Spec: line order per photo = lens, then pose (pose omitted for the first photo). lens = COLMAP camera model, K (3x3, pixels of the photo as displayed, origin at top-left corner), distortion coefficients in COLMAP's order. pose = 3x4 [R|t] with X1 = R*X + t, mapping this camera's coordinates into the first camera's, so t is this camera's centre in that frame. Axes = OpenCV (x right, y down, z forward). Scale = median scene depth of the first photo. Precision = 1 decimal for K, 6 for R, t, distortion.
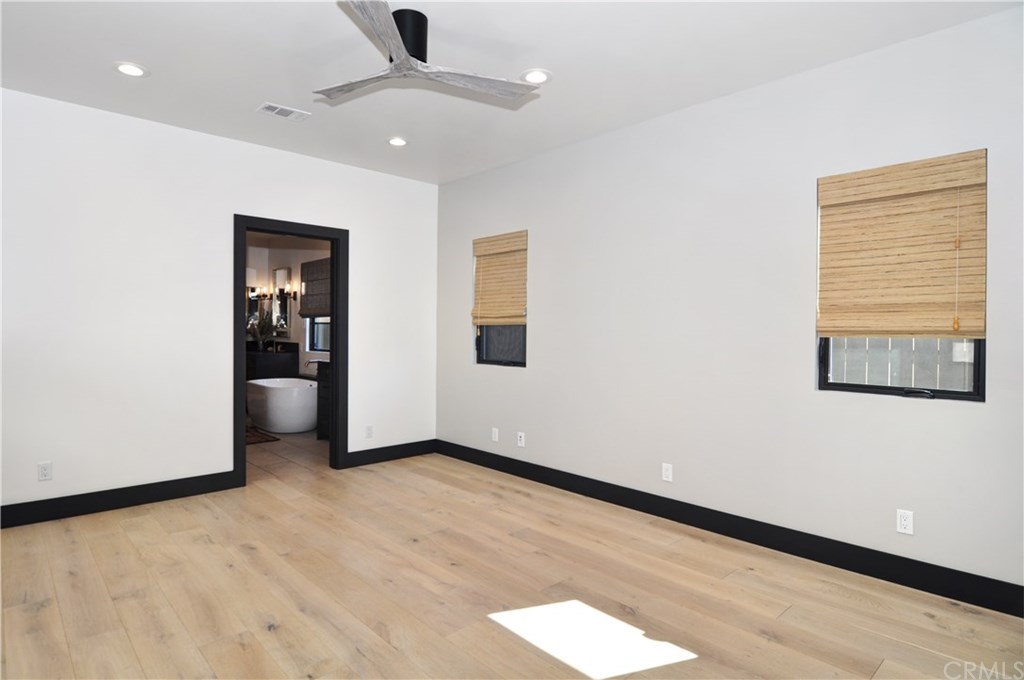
lens RADIAL K [[553.6, 0, 512.1], [0, 553.6, 339.1], [0, 0, 1]] dist [-0.013496, -0.006655]
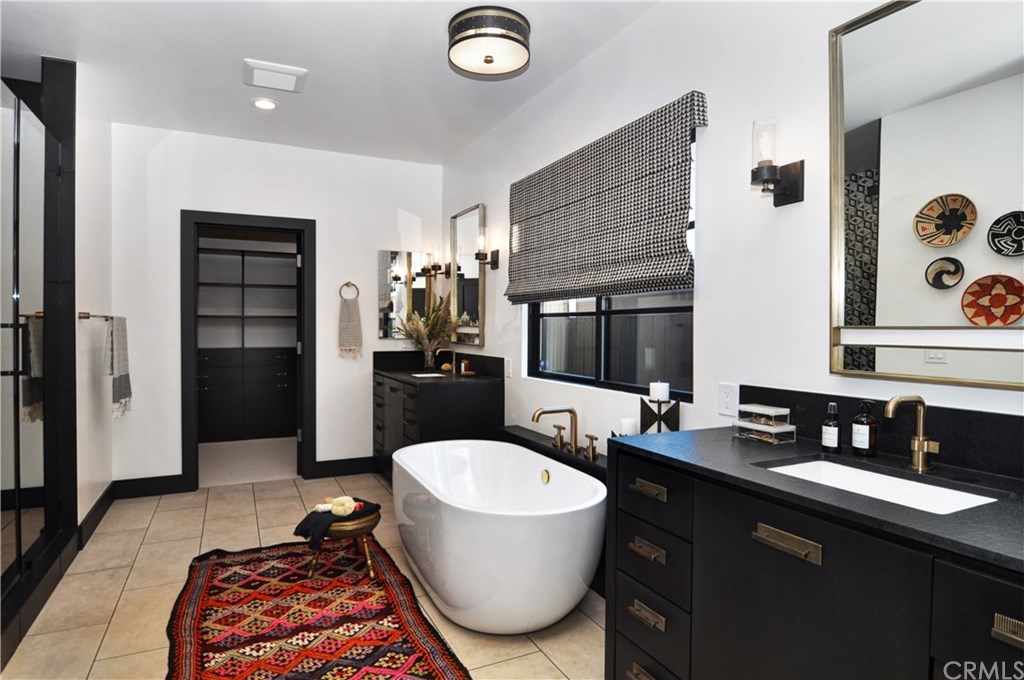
lens RADIAL K [[553.6, 0, 506.5], [0, 553.6, 340.8], [0, 0, 1]] dist [-0.013496, -0.006655]
pose [[0.955555, 0.002970, -0.294797, -0.556823], [-0.002737, 0.999996, 0.001202, -0.019385], [0.294799, -0.000342, 0.955559, 1.253103]]
